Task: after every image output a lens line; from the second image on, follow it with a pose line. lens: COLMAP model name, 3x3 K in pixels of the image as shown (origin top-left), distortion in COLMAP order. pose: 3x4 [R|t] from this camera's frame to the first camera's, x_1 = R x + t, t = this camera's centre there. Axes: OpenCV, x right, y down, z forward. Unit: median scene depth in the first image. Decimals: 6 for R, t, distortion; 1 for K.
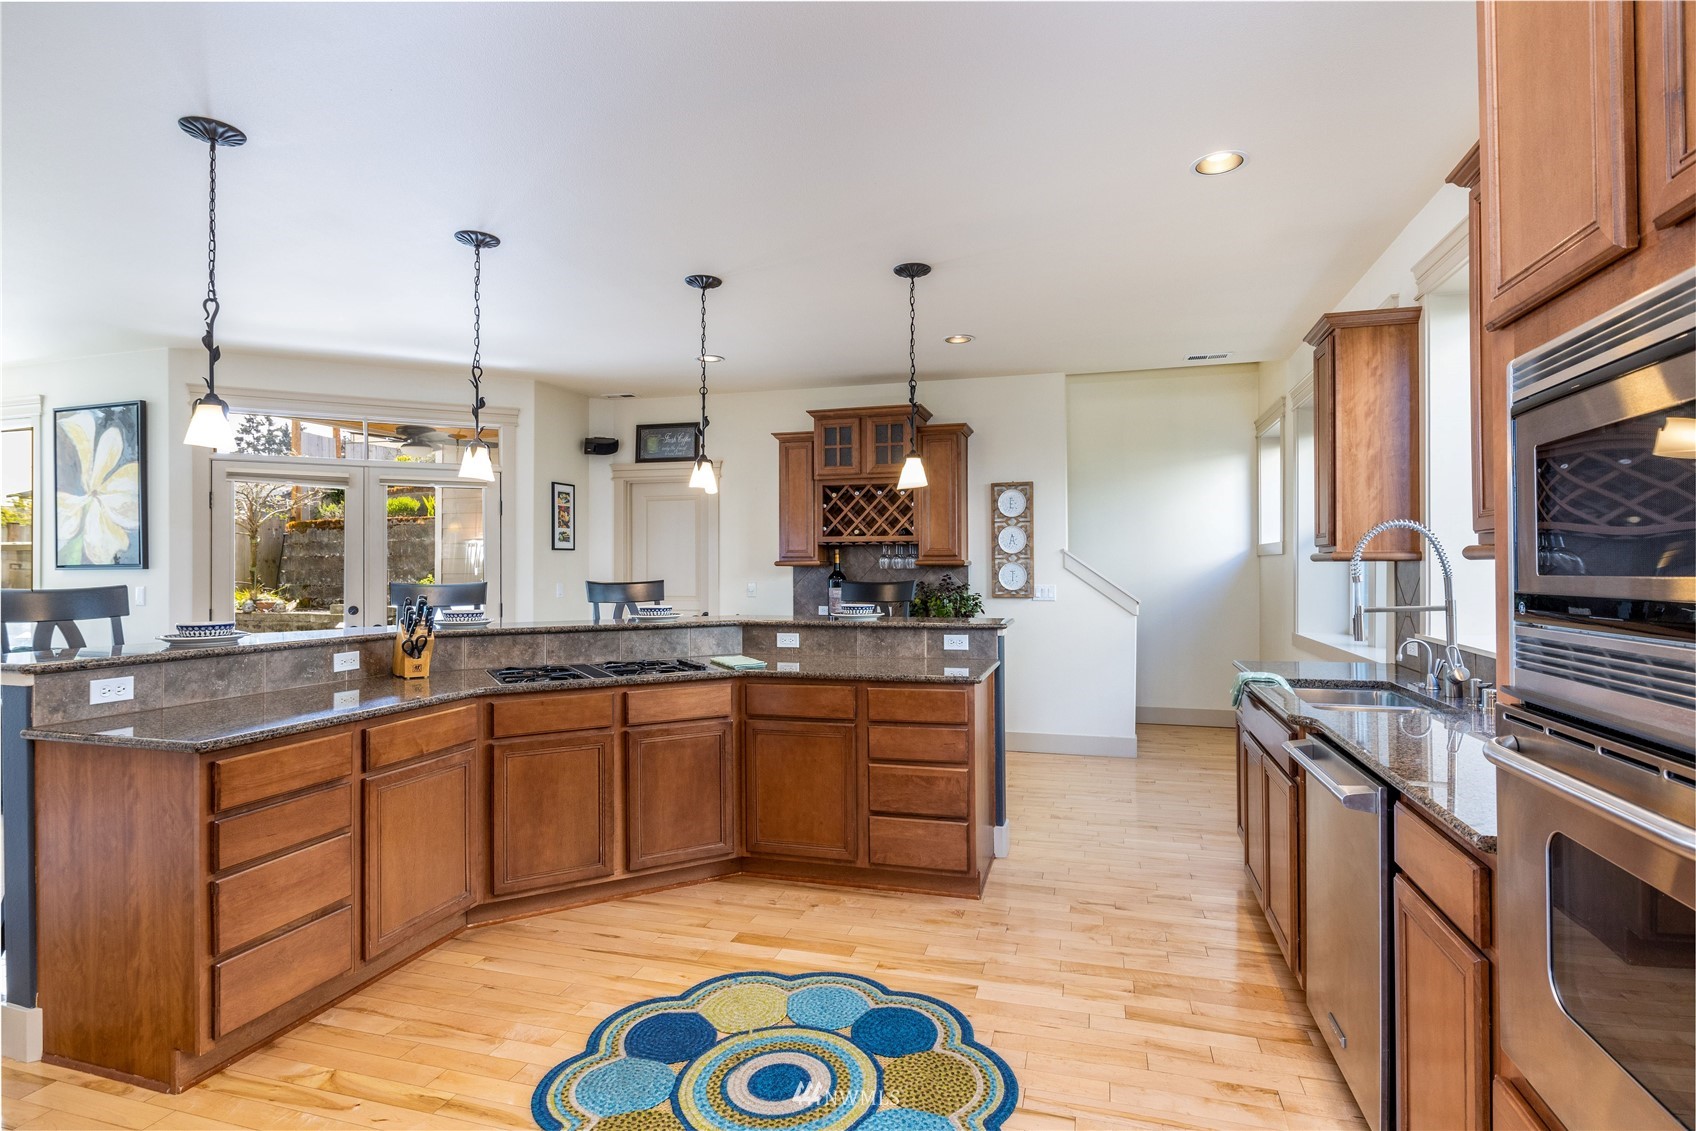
lens RADIAL K [[849.2, 0, 842.9], [0, 849.2, 562.8], [0, 0, 1]] dist [-0.009183, 0.002062]
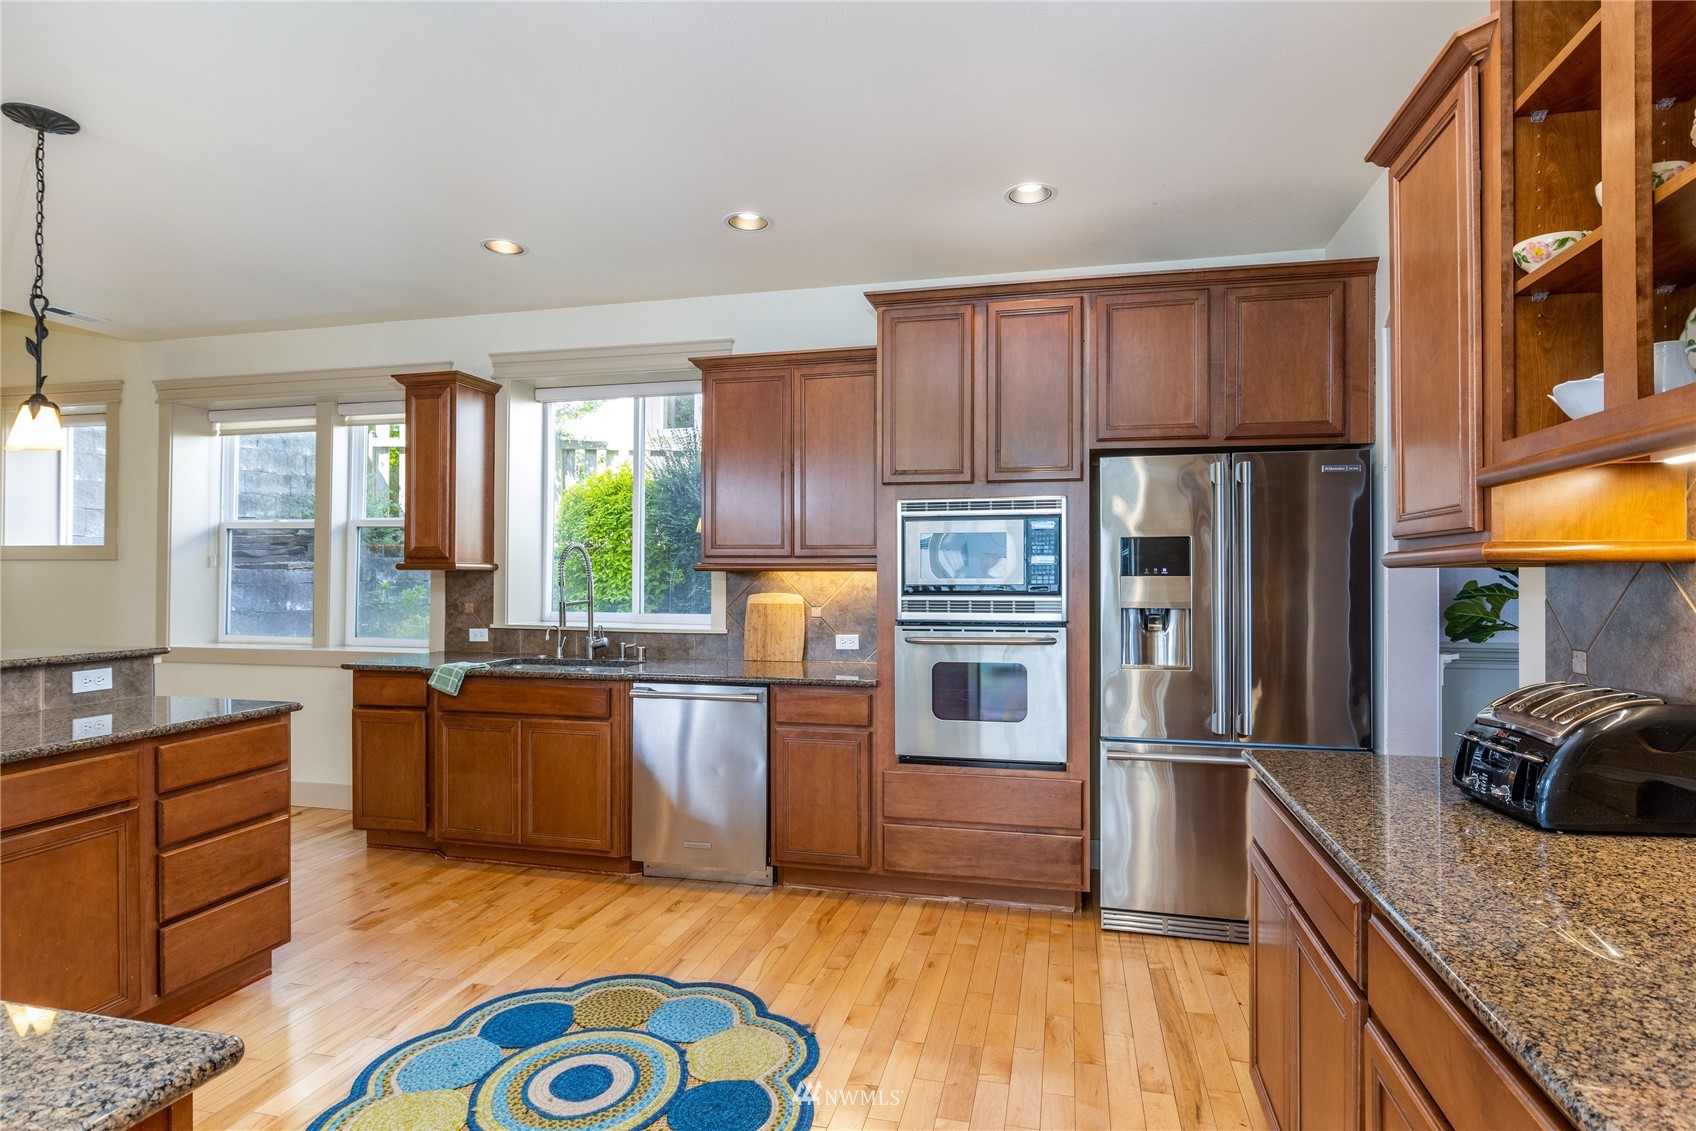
lens RADIAL K [[849.2, 0, 875.5], [0, 849.2, 571.2], [0, 0, 1]] dist [-0.009183, 0.002062]
pose [[-0.071713, 0.010746, 0.997367, -0.620259], [-0.007410, 0.999909, -0.011306, 0.005402], [-0.997398, -0.008201, -0.071626, 0.405301]]
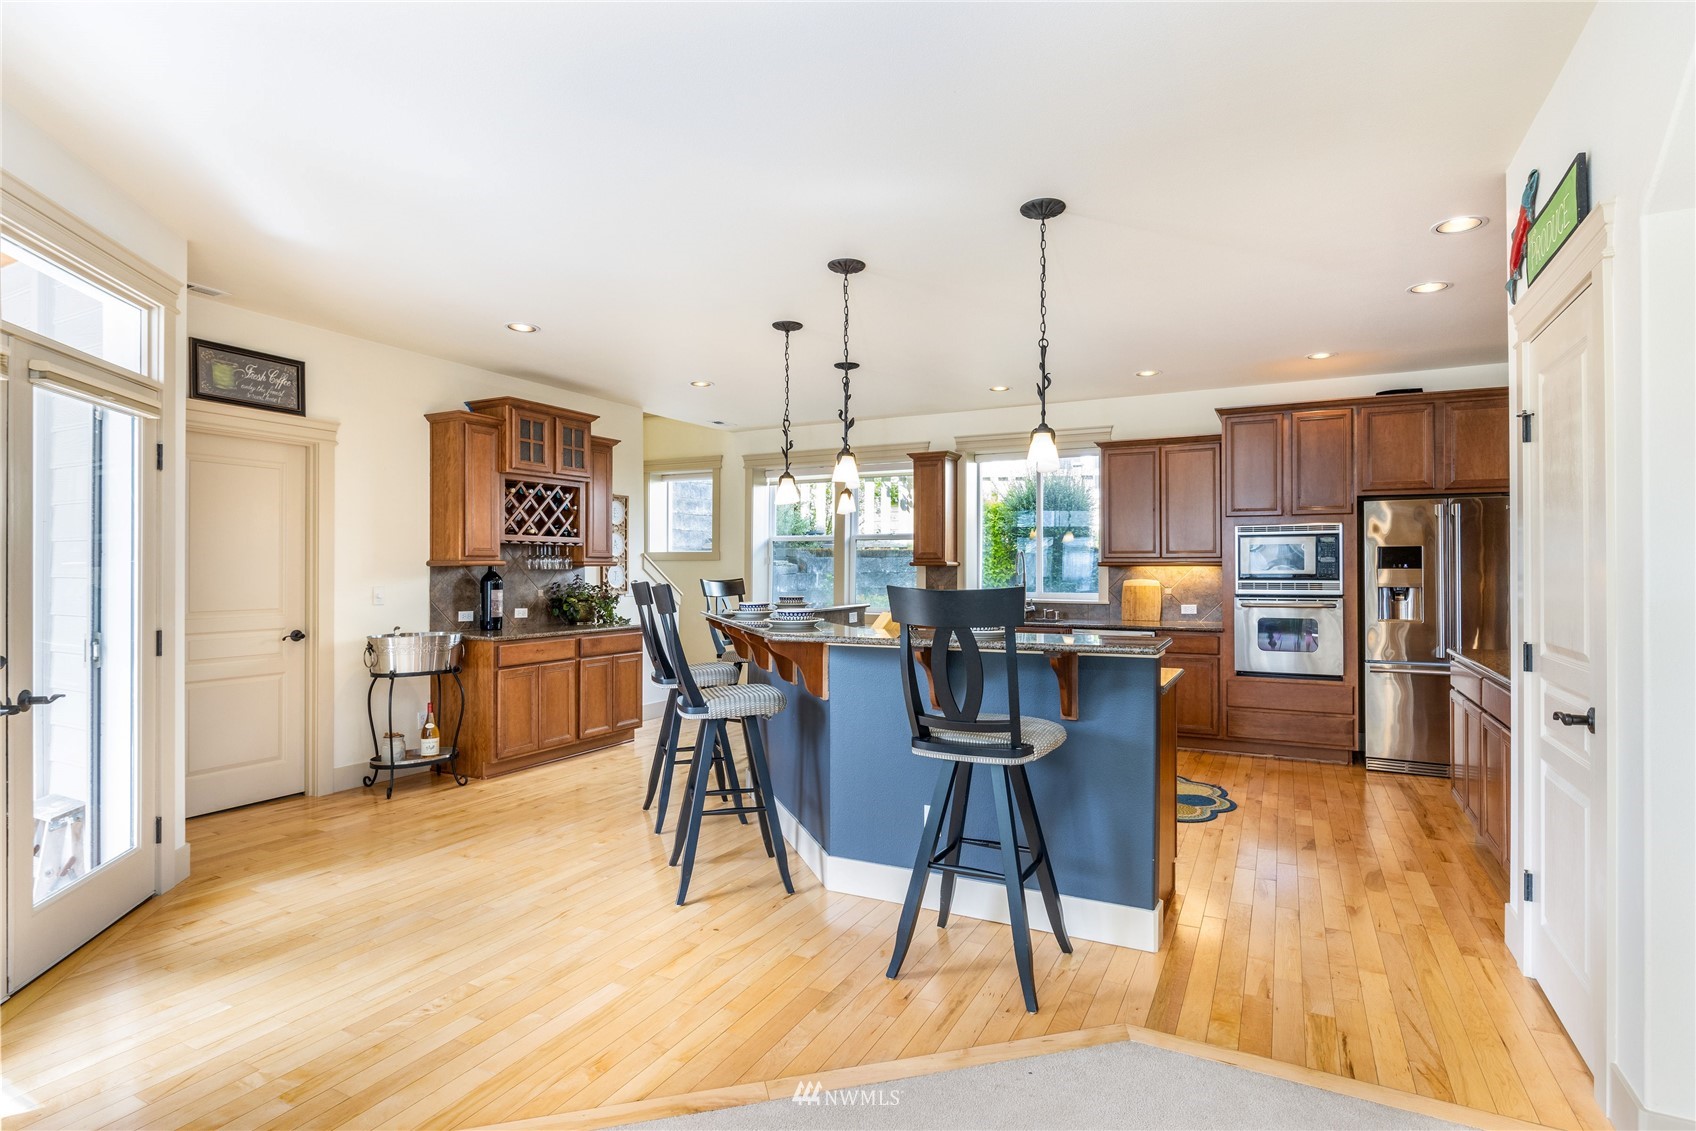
lens RADIAL K [[849.2, 0, 866.1], [0, 849.2, 564.6], [0, 0, 1]] dist [-0.009183, 0.002062]
pose [[0.160846, 0.010781, 0.986921, -1.382227], [-0.007057, 0.999927, -0.009773, 0.012080], [-0.986954, -0.005393, 0.160911, 0.737969]]
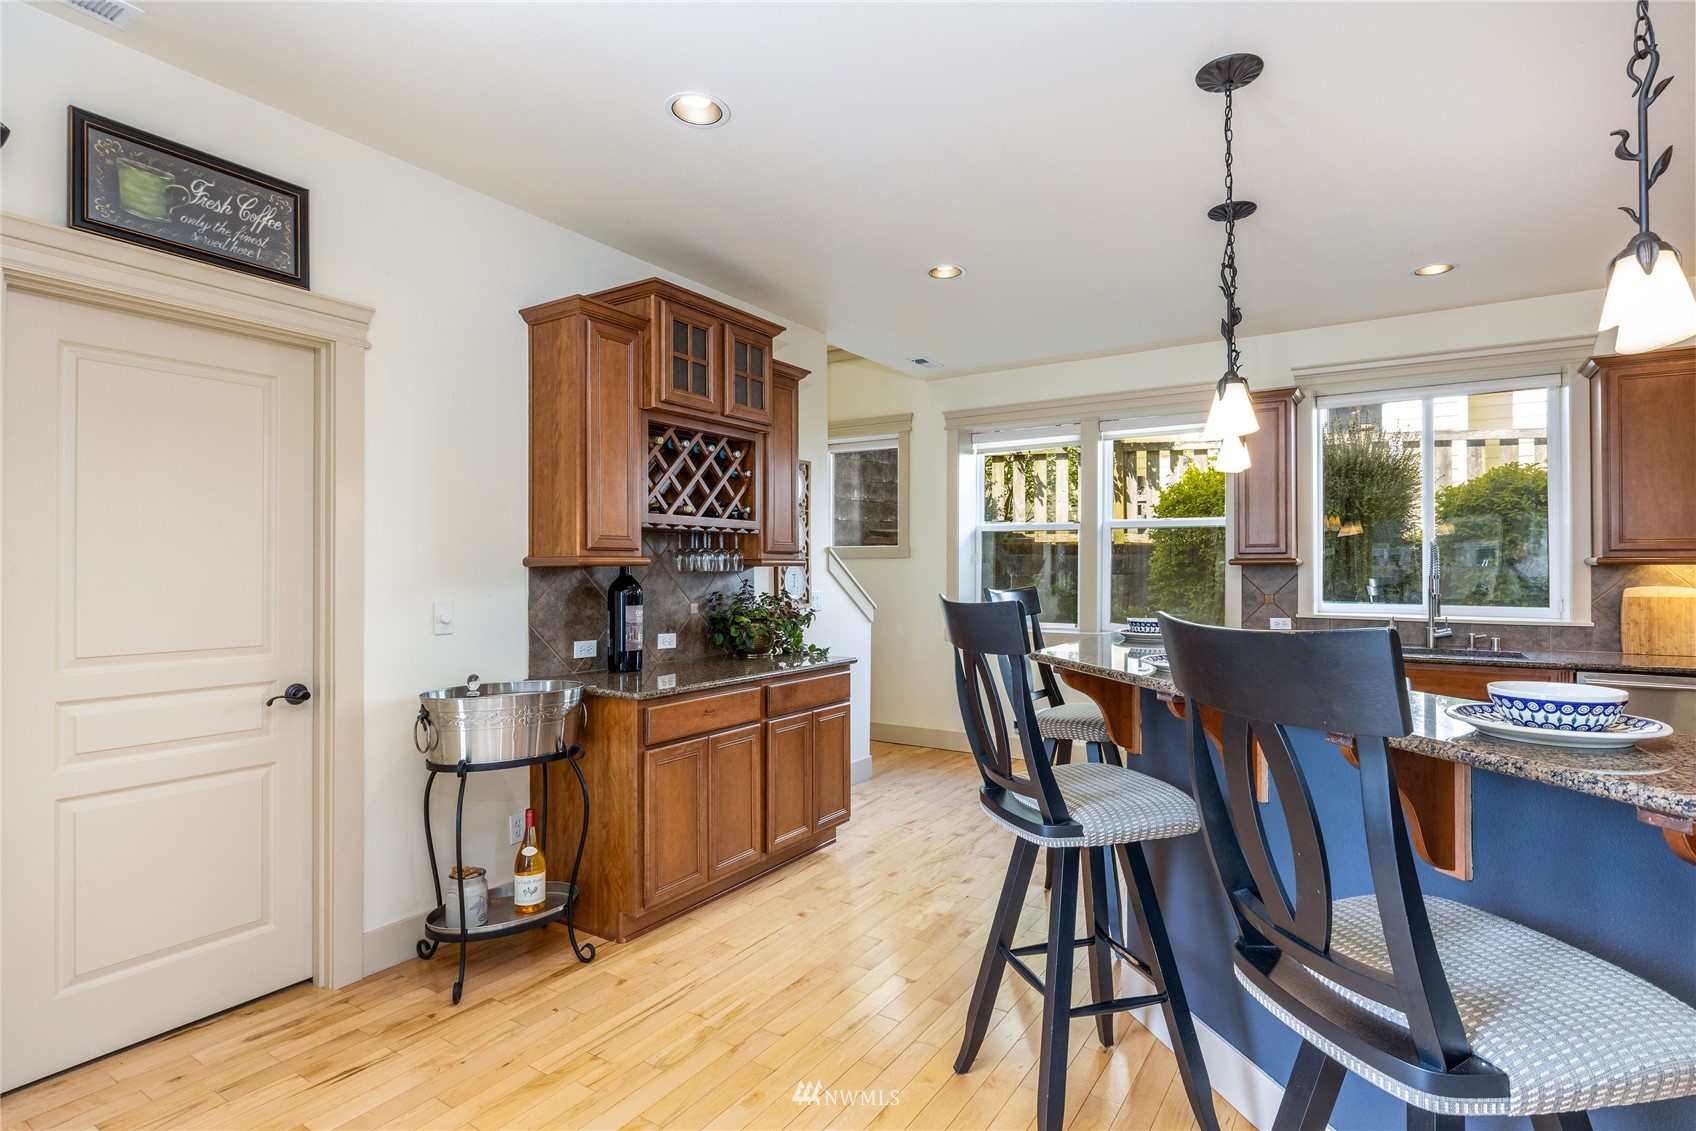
lens RADIAL K [[849.2, 0, 852.6], [0, 849.2, 562.5], [0, 0, 1]] dist [-0.009183, 0.002062]
pose [[0.264212, 0.013245, 0.964374, -0.824738], [-0.005656, 0.999910, -0.012184, 0.010240], [-0.964448, -0.002235, 0.264264, 1.155774]]
